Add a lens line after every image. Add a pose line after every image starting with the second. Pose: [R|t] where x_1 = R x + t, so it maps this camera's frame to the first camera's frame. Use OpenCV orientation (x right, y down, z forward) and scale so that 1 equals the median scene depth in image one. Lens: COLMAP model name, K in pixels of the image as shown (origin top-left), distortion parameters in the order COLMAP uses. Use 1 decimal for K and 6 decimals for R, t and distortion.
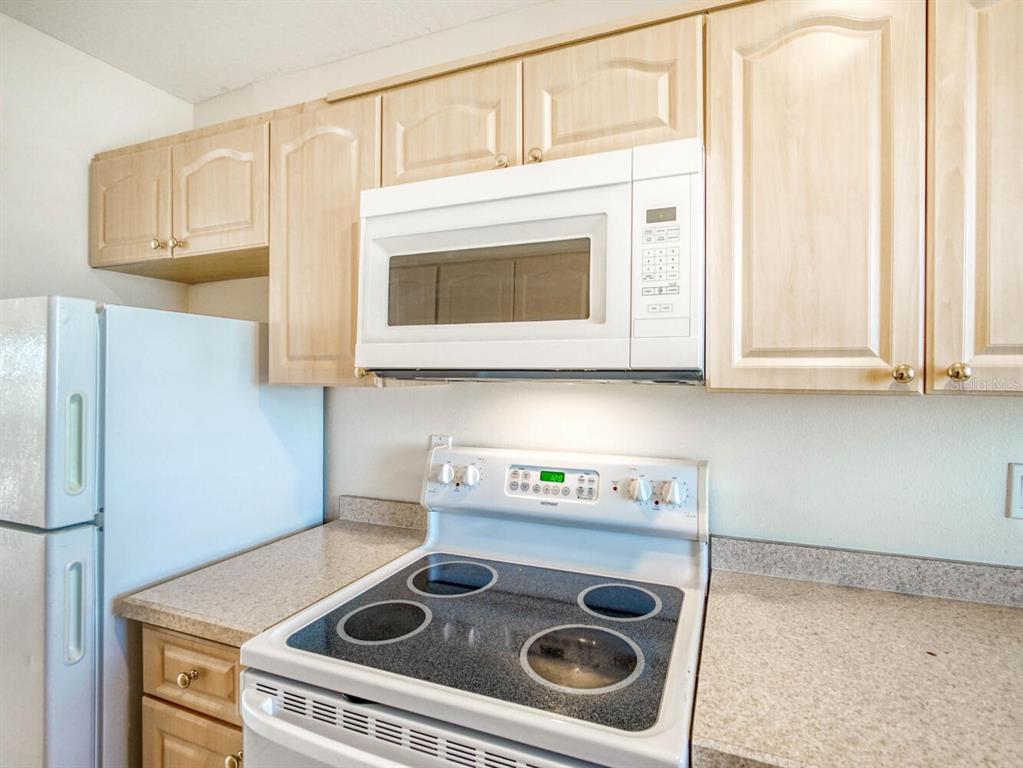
lens RADIAL K [[502.7, 0, 538.9], [0, 502.7, 373.0], [0, 0, 1]] dist [-0.003153, -0.000285]
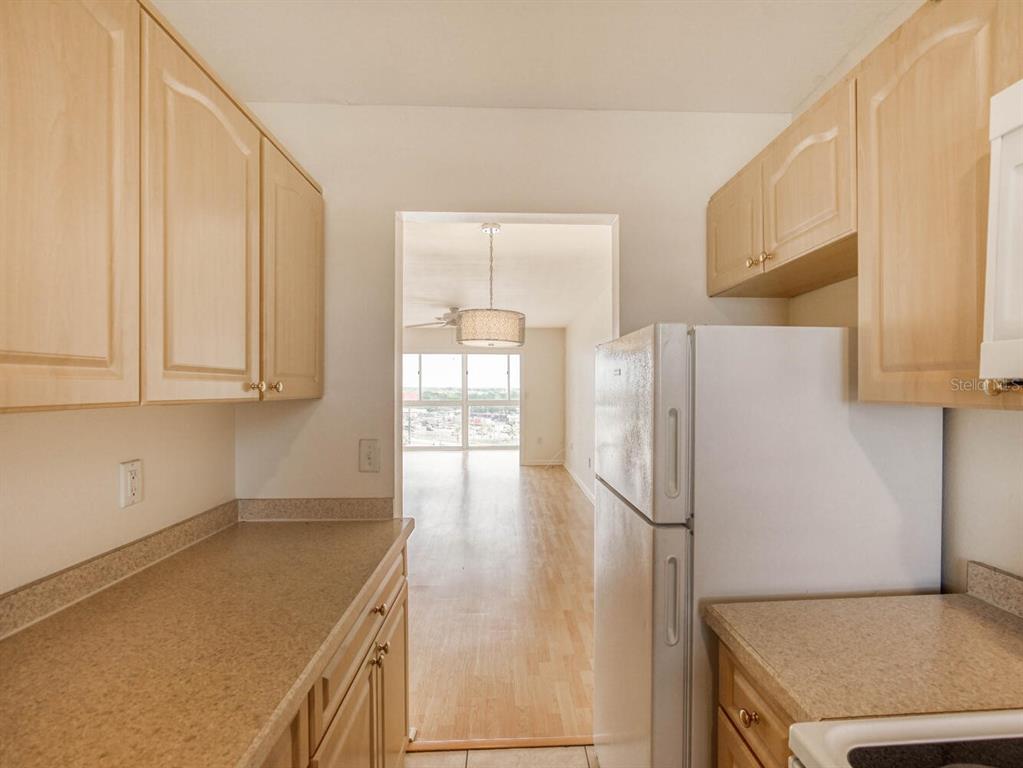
lens RADIAL K [[499.3, 0, 531.9], [0, 499.3, 394.6], [0, 0, 1]] dist [-0.016826, 0.000894]
pose [[0.415298, 0.006747, -0.909660, -0.032746], [0.006322, 0.999927, 0.010302, -0.001711], [0.909663, -0.010030, 0.415225, 0.217120]]
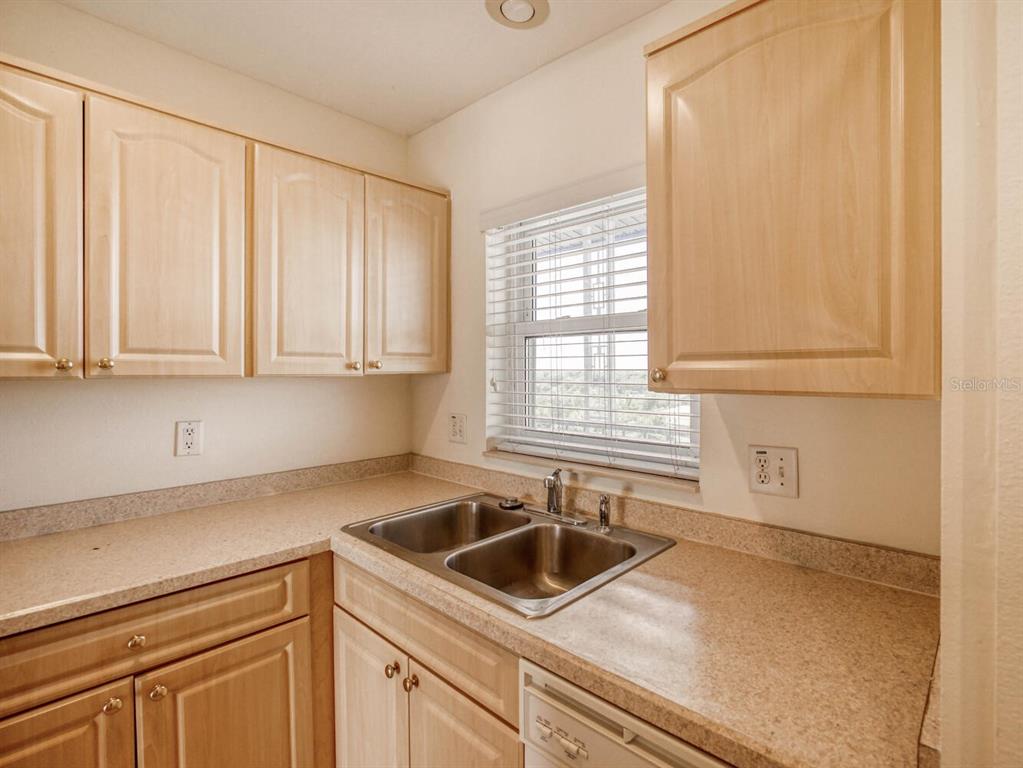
lens RADIAL K [[503.6, 0, 579.8], [0, 503.6, 375.8], [0, 0, 1]] dist [-0.003526, 0.000427]
pose [[0.335037, -0.017427, 0.942044, -0.111835], [-0.004104, 0.999792, 0.019955, -0.001380], [-0.942196, -0.010551, 0.334896, -0.656680]]
